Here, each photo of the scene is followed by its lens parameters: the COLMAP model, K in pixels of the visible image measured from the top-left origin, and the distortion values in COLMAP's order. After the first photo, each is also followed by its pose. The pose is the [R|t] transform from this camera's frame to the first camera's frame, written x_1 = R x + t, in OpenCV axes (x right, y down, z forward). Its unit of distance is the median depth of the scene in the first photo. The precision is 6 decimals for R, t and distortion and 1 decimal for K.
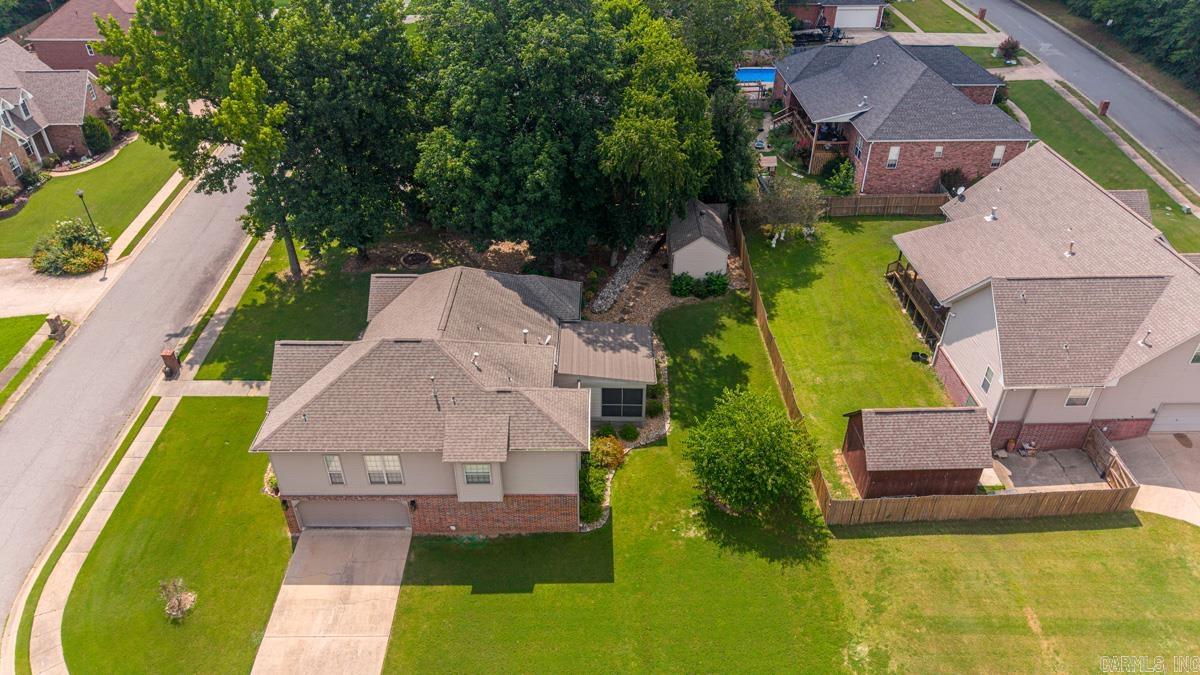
lens RADIAL K [[855.2, 0, 627.2], [0, 855.2, 362.1], [0, 0, 1]] dist [0.020233, -0.024493]
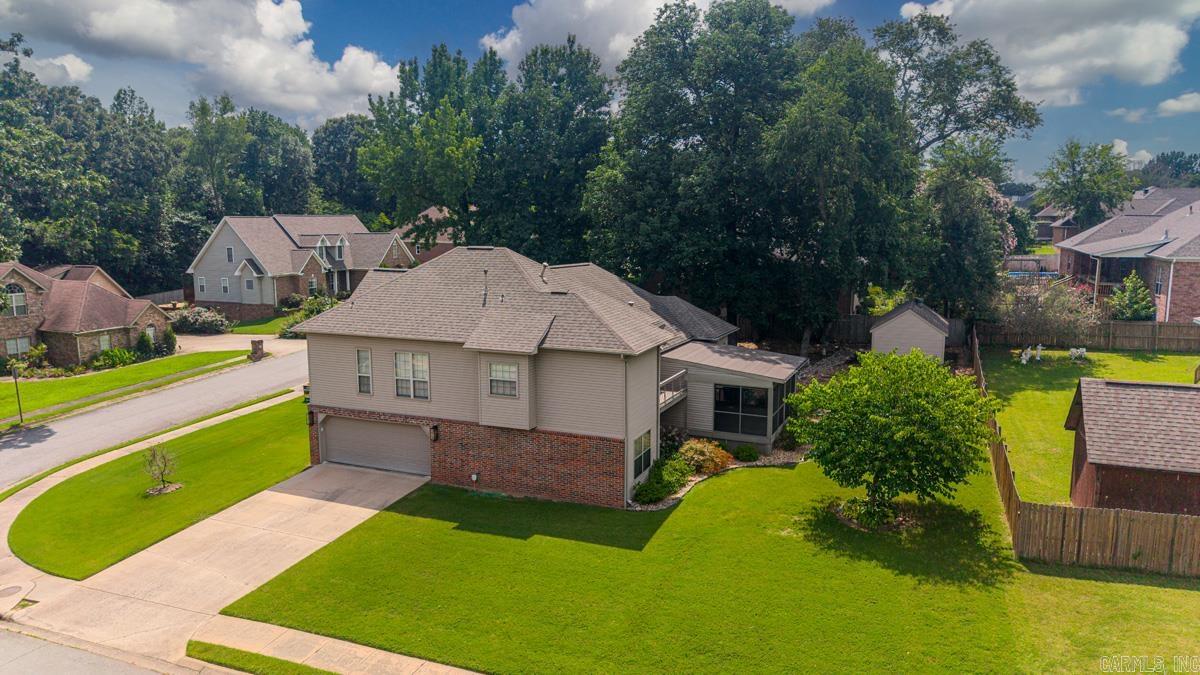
lens RADIAL K [[855.2, 0, 590.7], [0, 855.2, 330.4], [0, 0, 1]] dist [0.020233, -0.024493]
pose [[0.907072, 0.037692, -0.419286, 0.215813], [-0.229976, 0.878597, -0.418542, 0.381855], [0.352608, 0.476074, 0.805619, 0.353965]]
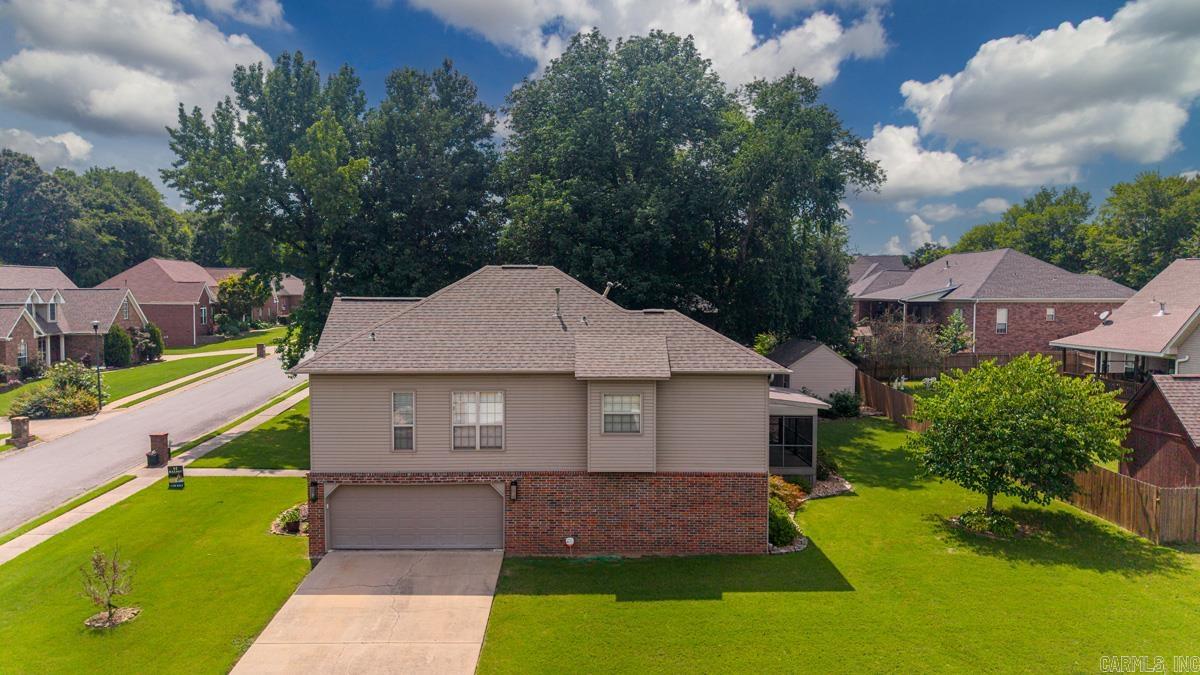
lens RADIAL K [[855.2, 0, 599.2], [0, 855.2, 335.2], [0, 0, 1]] dist [0.020233, -0.024493]
pose [[0.999864, -0.016477, 0.000577, -0.182460], [0.014158, 0.840150, -0.542169, 0.412642], [0.008449, 0.542104, 0.840269, 0.397186]]
